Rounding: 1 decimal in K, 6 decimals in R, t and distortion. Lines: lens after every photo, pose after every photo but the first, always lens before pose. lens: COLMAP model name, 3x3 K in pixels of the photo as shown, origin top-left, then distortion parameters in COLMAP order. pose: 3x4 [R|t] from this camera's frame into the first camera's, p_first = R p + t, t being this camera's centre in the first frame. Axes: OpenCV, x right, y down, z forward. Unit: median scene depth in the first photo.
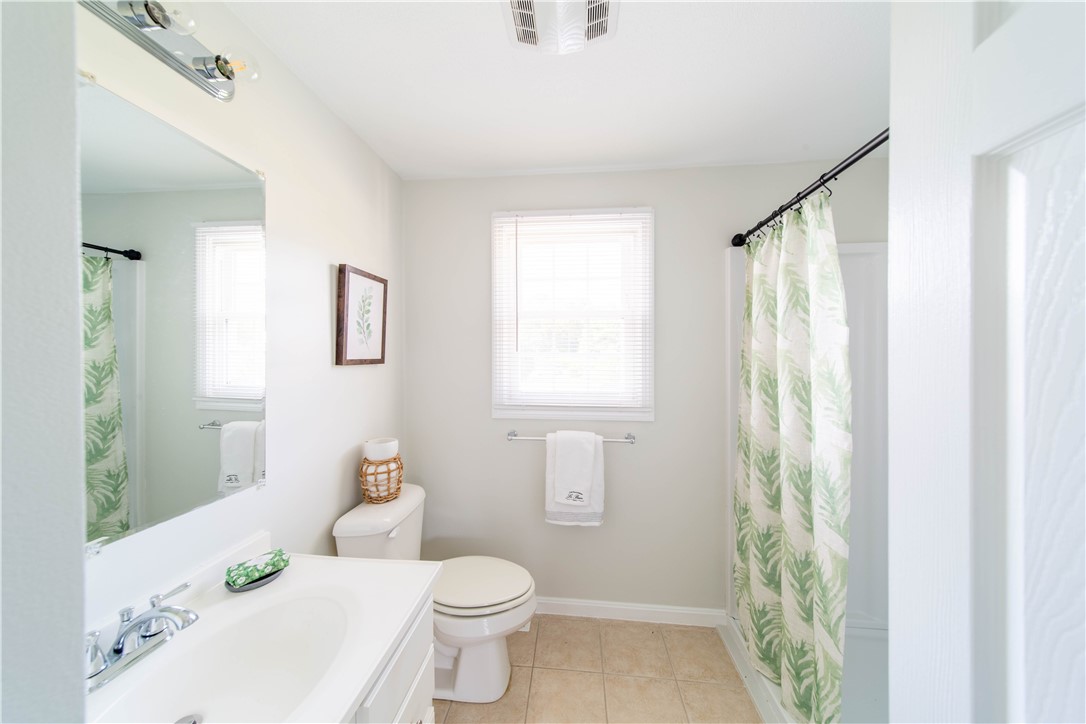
lens RADIAL K [[374.3, 0, 539.2], [0, 374.3, 357.6], [0, 0, 1]] dist [0.006863, -0.000202]
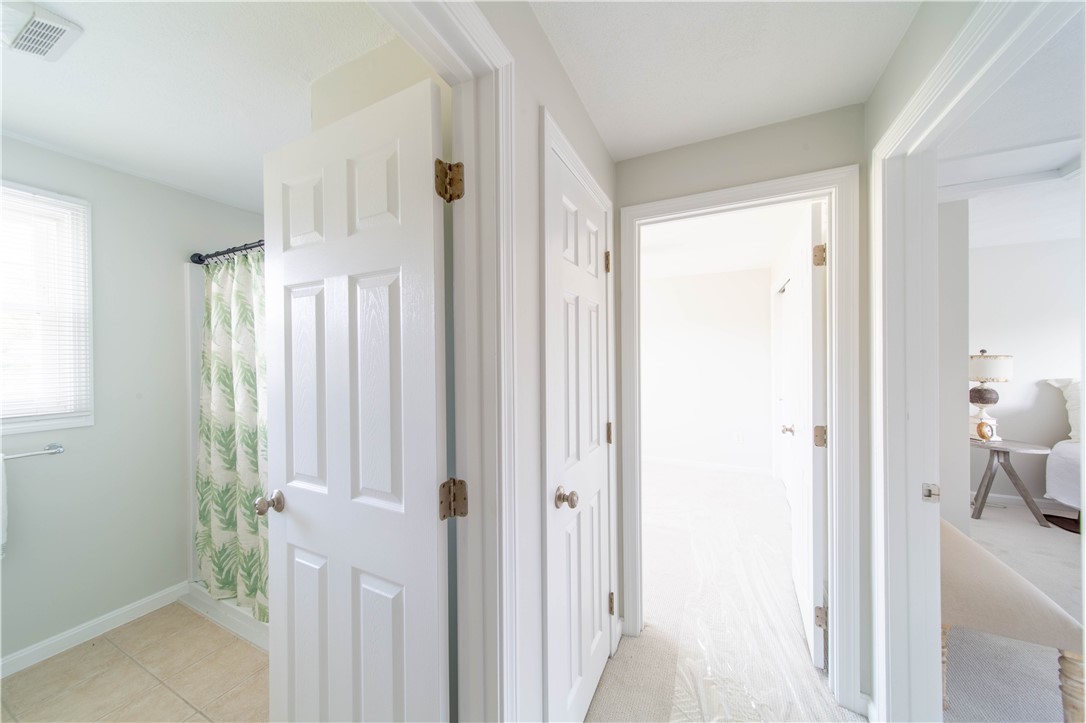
lens RADIAL K [[374.3, 0, 539.2], [0, 374.3, 357.1], [0, 0, 1]] dist [0.006863, -0.000202]
pose [[0.346502, -0.002511, 0.938046, -0.258818], [0.017170, 0.999846, -0.003666, 0.025433], [-0.937892, 0.017376, 0.346491, -0.512989]]
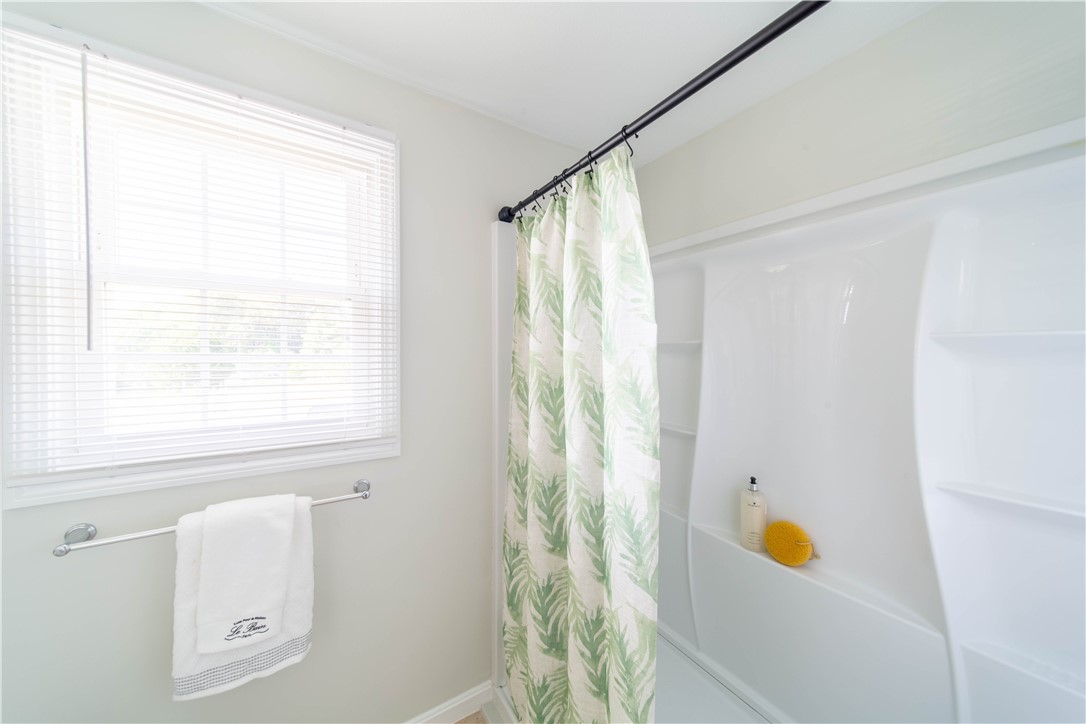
lens RADIAL K [[374.3, 0, 539.2], [0, 374.3, 357.6], [0, 0, 1]] dist [0.006863, -0.000202]
pose [[0.786542, -0.003068, 0.617529, 0.111200], [0.001534, 0.999994, 0.003014, -0.010978], [-0.617535, -0.001423, 0.786542, 0.401549]]
